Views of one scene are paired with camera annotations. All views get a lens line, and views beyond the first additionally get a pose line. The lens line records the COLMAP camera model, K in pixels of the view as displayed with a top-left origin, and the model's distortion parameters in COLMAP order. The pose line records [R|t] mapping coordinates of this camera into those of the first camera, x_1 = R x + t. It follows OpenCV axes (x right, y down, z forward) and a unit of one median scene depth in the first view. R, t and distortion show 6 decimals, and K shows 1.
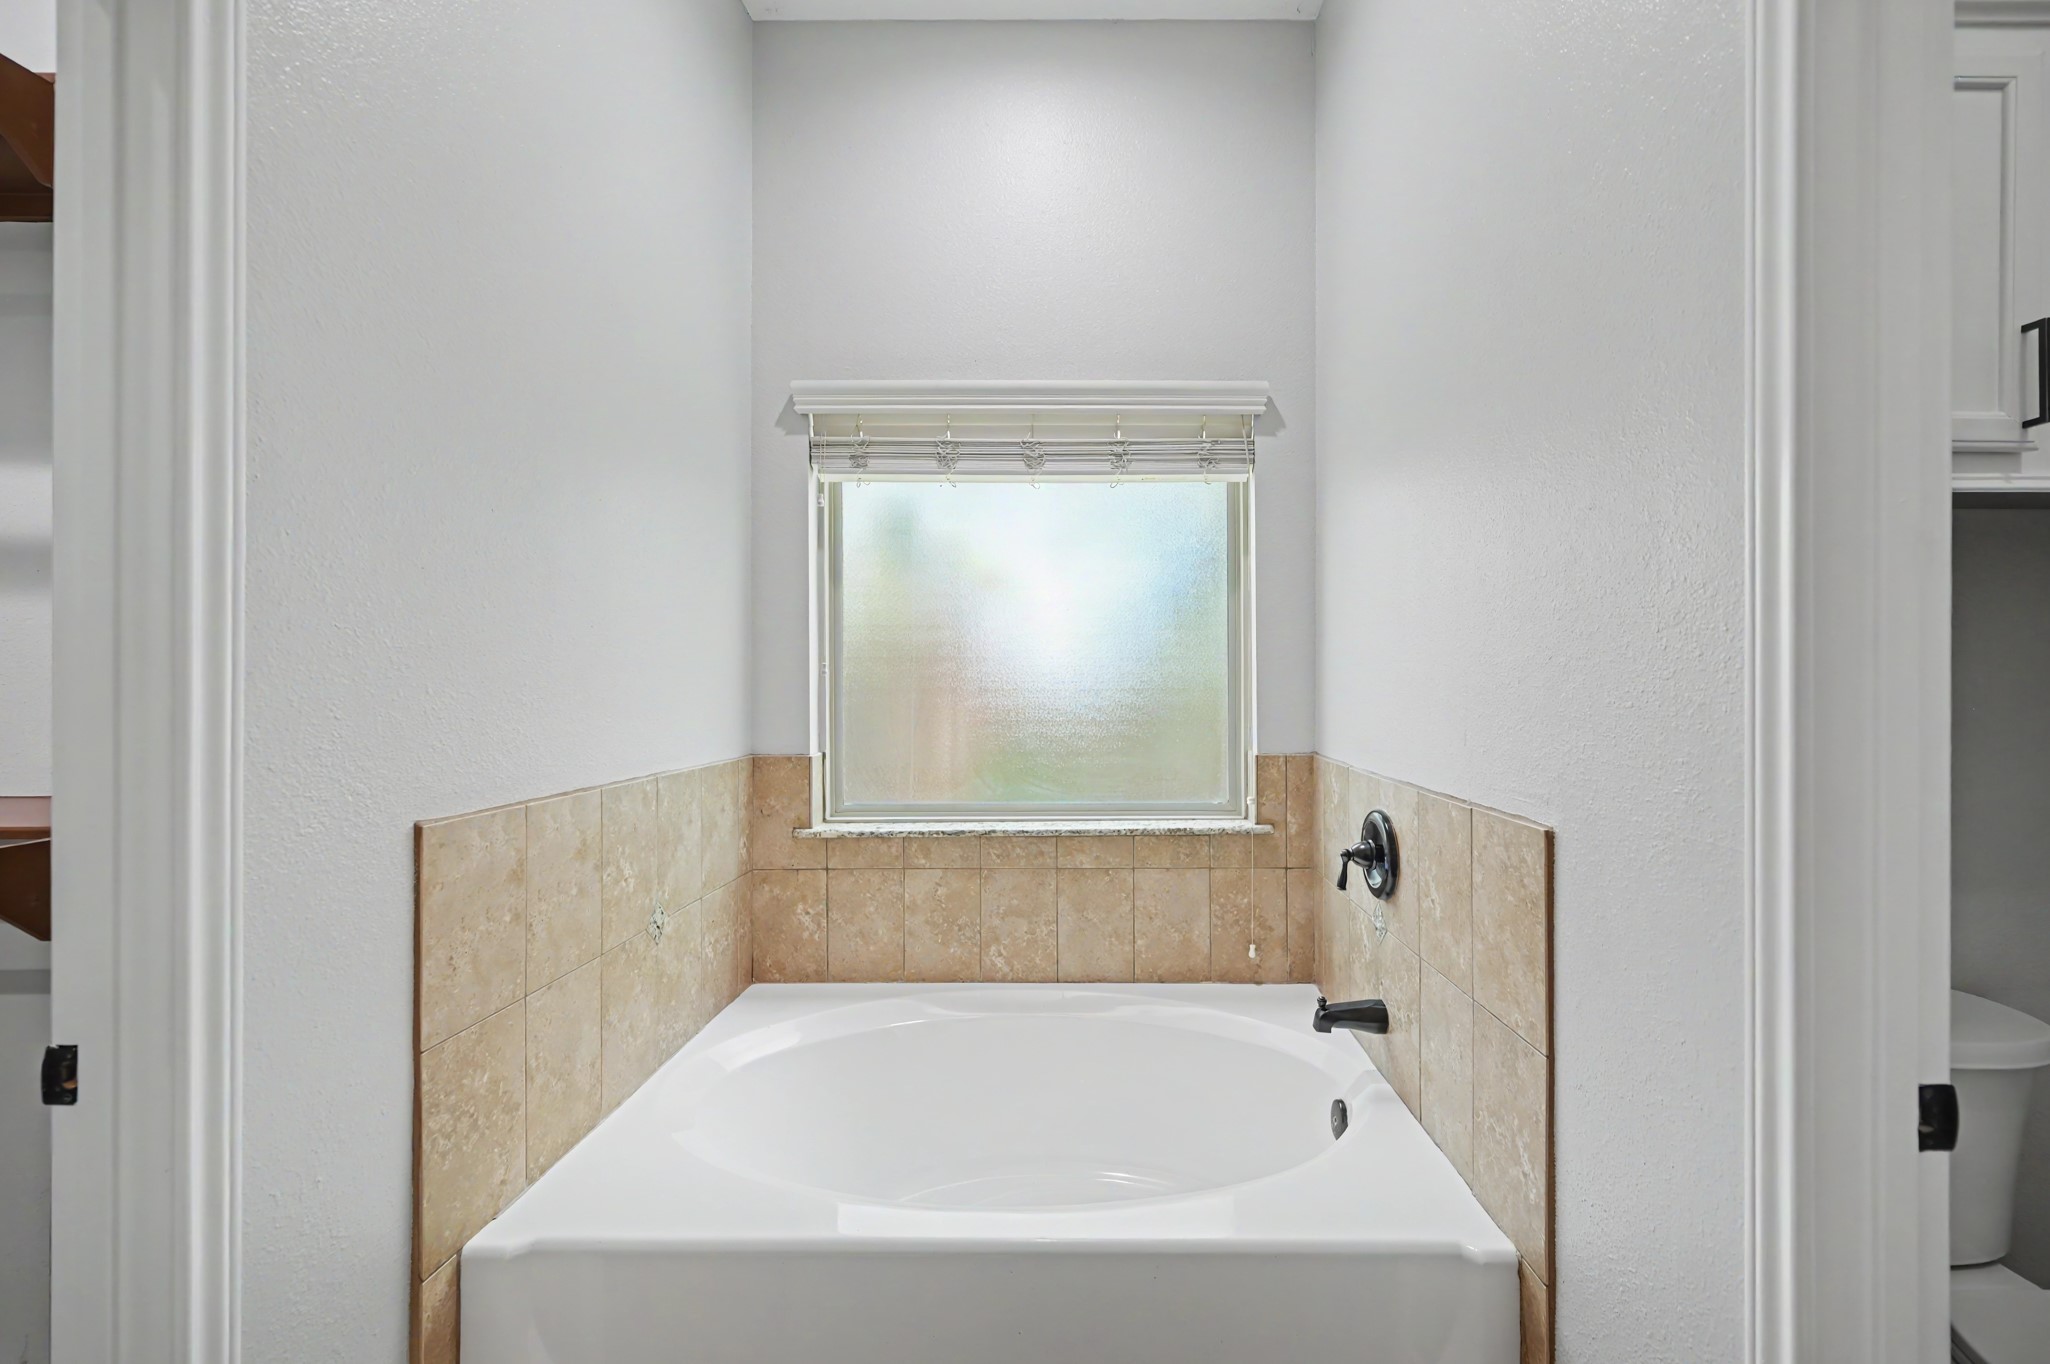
lens RADIAL K [[826.1, 0, 1039.6], [0, 826.1, 681.6], [0, 0, 1]] dist [-0.001171, 0.000389]
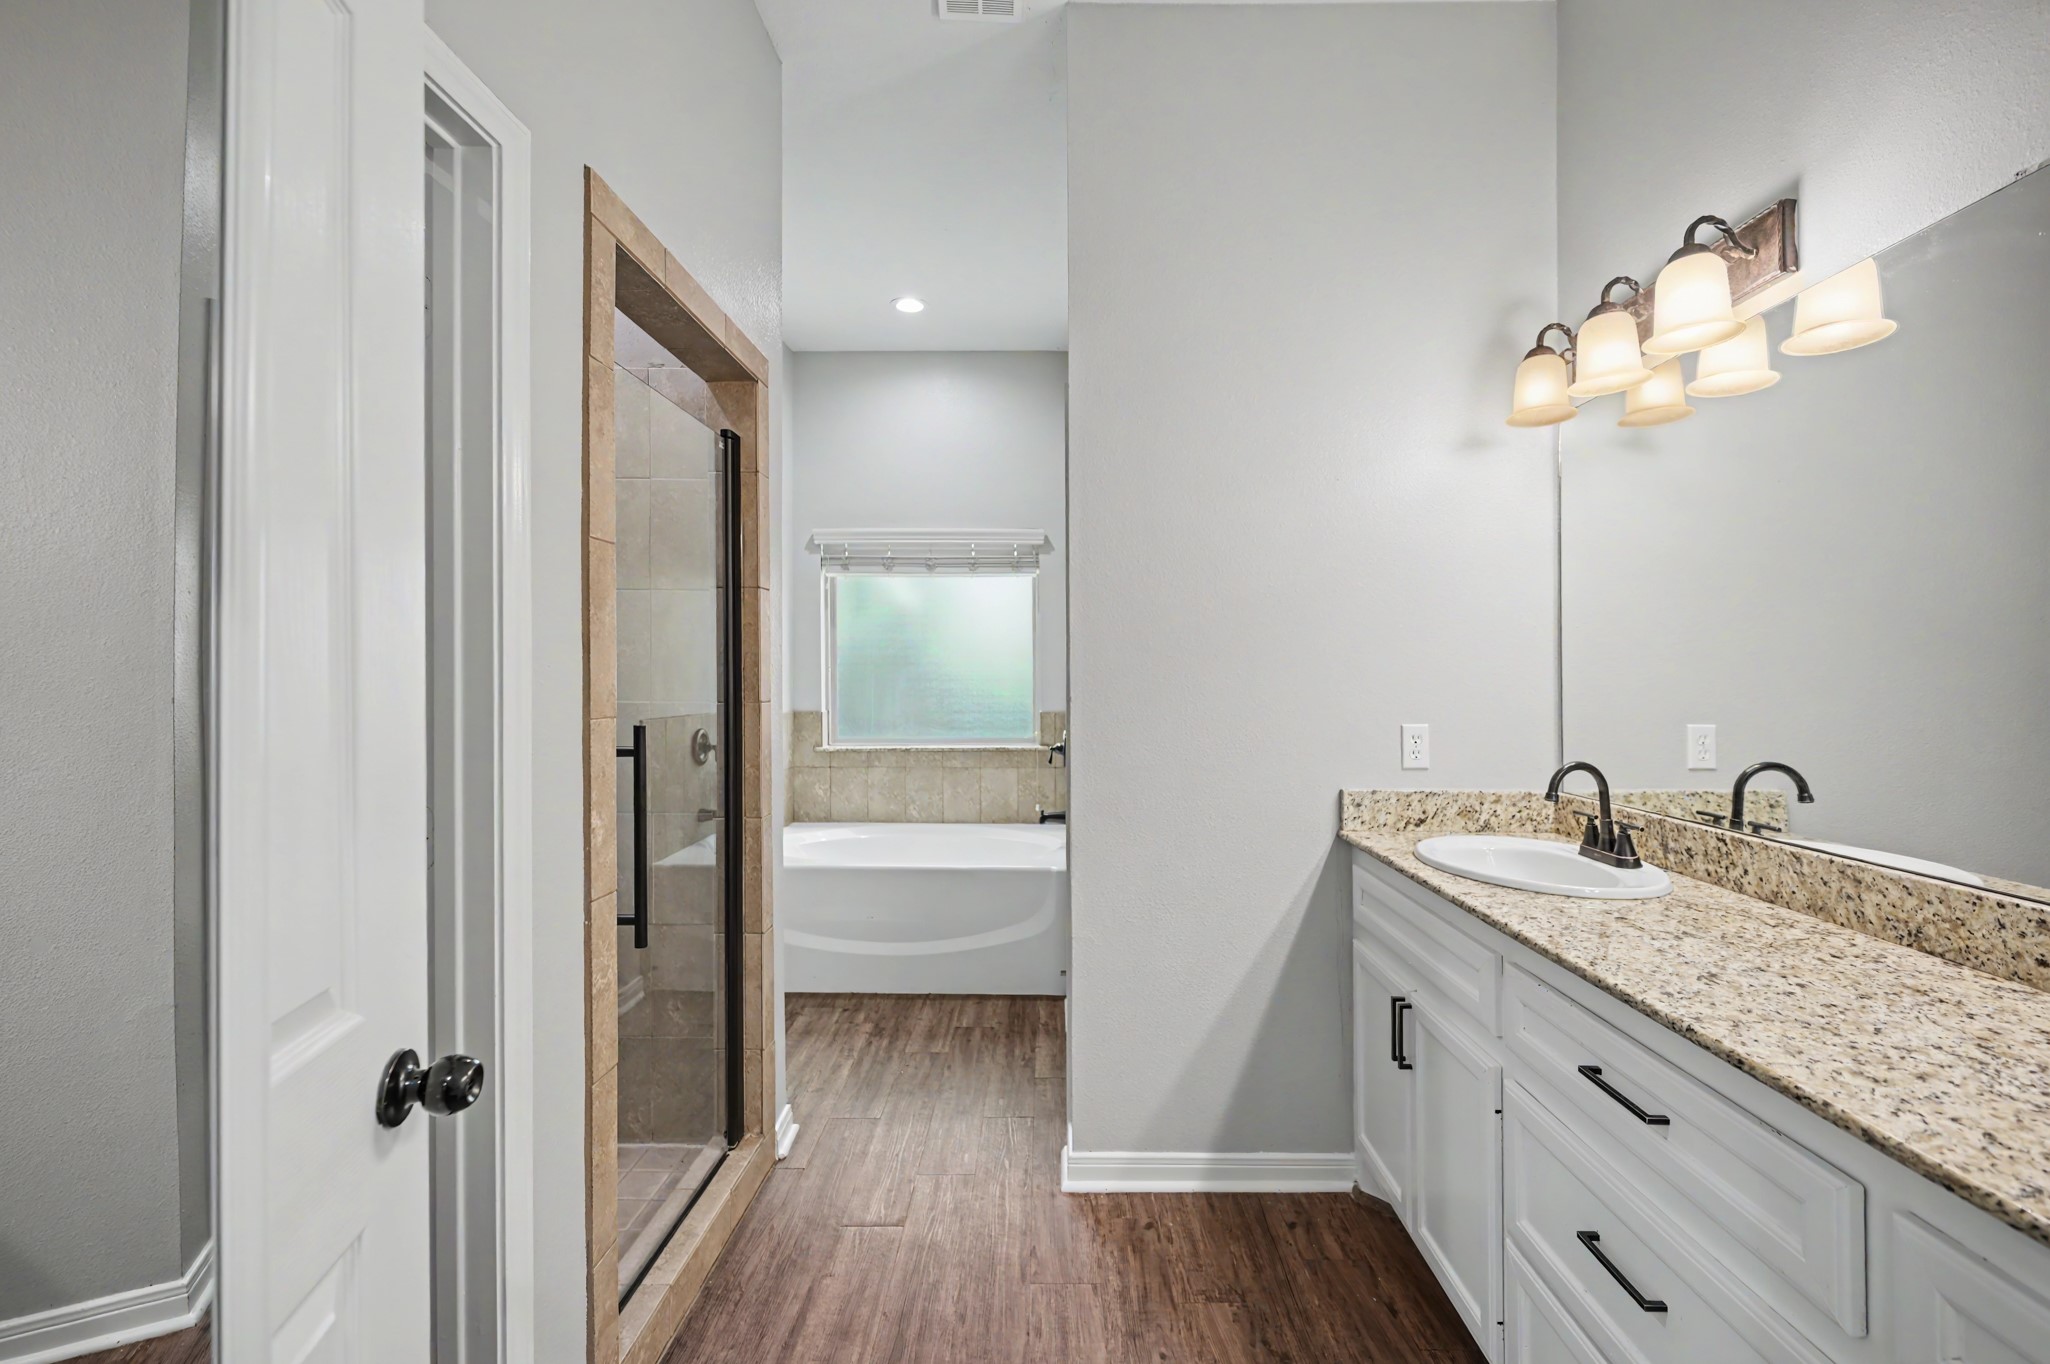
lens RADIAL K [[826.1, 0, 1021.7], [0, 826.1, 681.6], [0, 0, 1]] dist [-0.001171, 0.000389]
pose [[0.999903, -0.000361, -0.013931, 0.244991], [0.000456, 0.999977, 0.006781, 0.001426], [0.013928, -0.006787, 0.999880, -1.034927]]
